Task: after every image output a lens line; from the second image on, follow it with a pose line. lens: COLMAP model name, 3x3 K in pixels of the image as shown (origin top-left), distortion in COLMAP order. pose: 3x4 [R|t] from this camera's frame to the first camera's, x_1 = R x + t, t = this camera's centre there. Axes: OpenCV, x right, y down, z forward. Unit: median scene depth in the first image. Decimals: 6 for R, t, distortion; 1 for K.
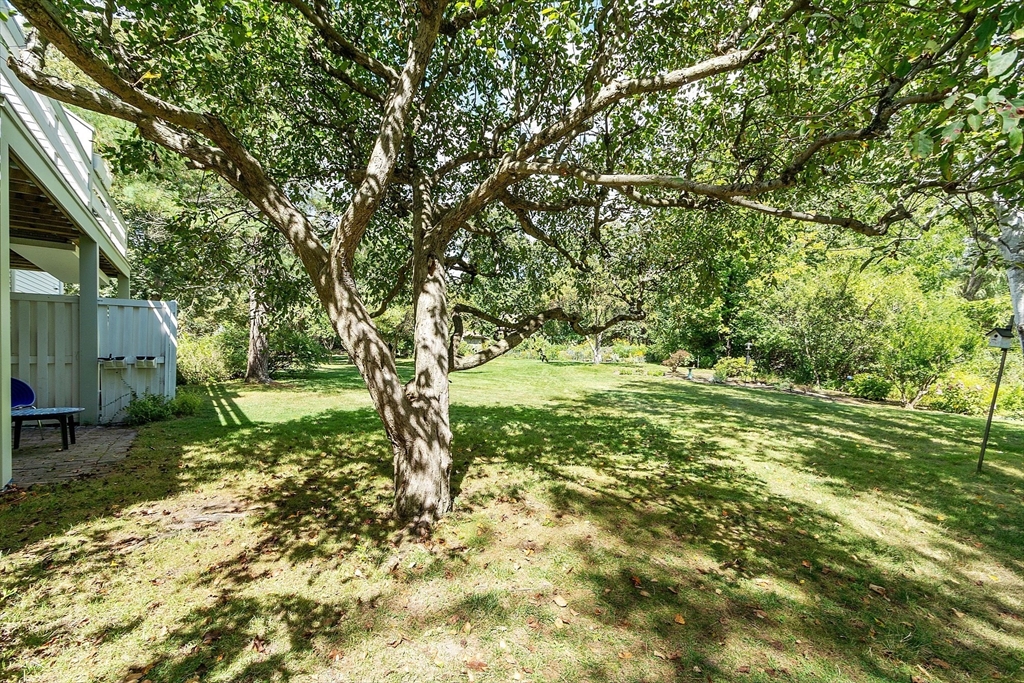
lens RADIAL K [[336.7, 0, 513.8], [0, 336.7, 335.0], [0, 0, 1]] dist [-0.000790, -0.000086]
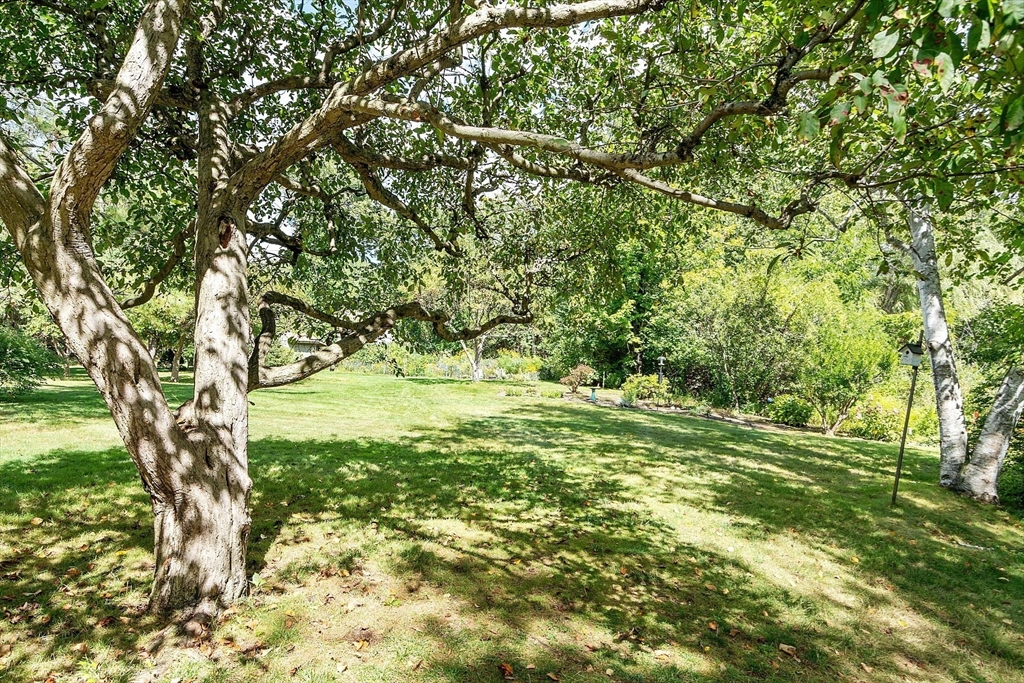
lens RADIAL K [[450.0, 0, 508.6], [0, 450.0, 347.0], [0, 0, 1]] dist [0.002608, -0.000486]
pose [[0.983233, 0.022509, 0.180959, 0.152460], [-0.018475, 0.999543, -0.023945, 0.035492], [-0.181415, 0.020200, 0.983199, 0.001772]]
